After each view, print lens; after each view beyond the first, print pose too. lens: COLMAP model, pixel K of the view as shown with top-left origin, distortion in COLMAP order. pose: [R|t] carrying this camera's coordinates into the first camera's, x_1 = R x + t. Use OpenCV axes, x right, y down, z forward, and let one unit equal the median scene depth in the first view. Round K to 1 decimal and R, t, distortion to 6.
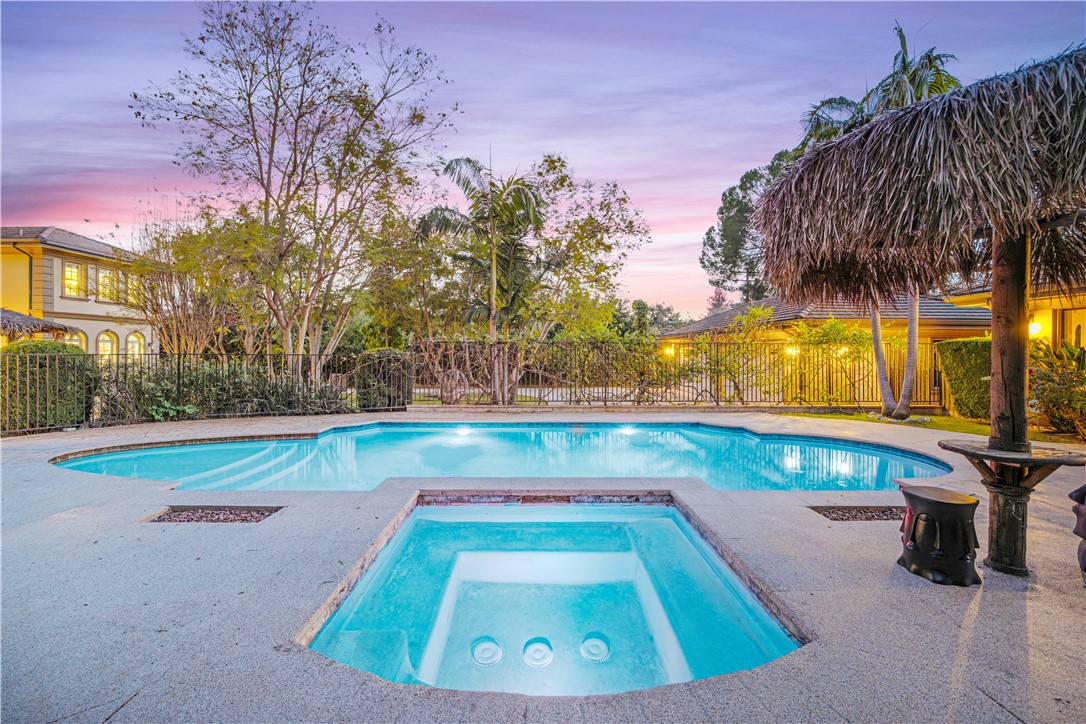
lens RADIAL K [[410.9, 0, 543.0], [0, 410.9, 362.0], [0, 0, 1]] dist [0.000188, -0.000017]
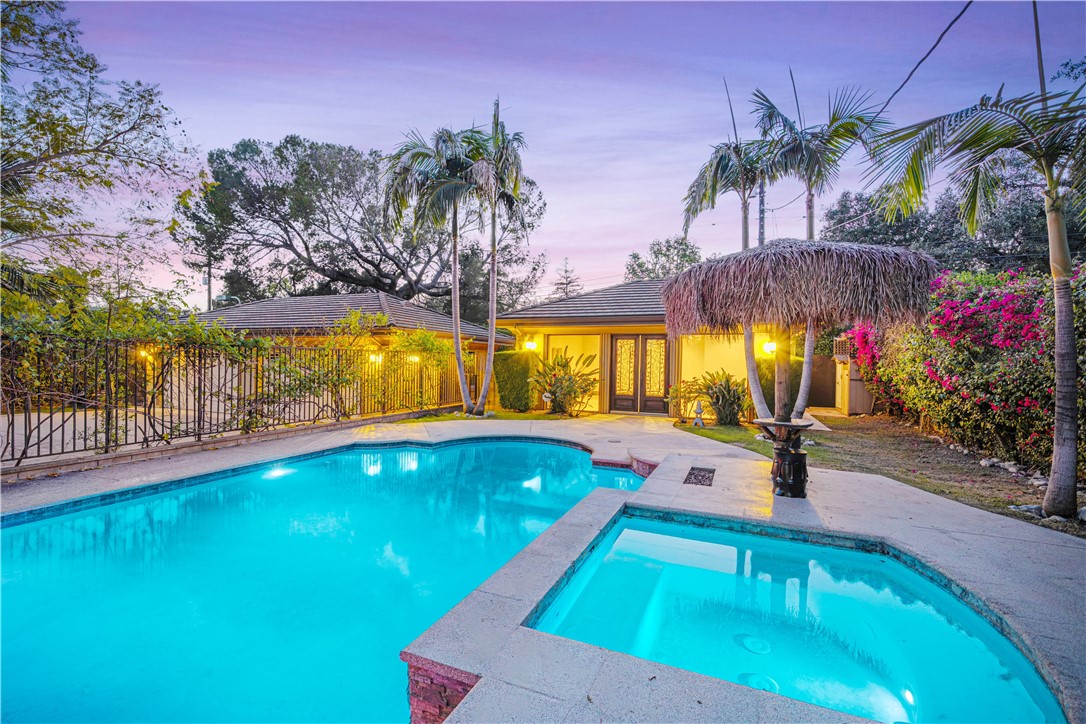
lens RADIAL K [[456.2, 0, 543.0], [0, 456.2, 362.0], [0, 0, 1]] dist [0.000084, 0.000042]
pose [[0.406152, 0.003004, 0.913800, -0.267255], [0.010221, 0.999917, -0.007830, -0.005848], [-0.913748, 0.012520, 0.406088, 0.229376]]
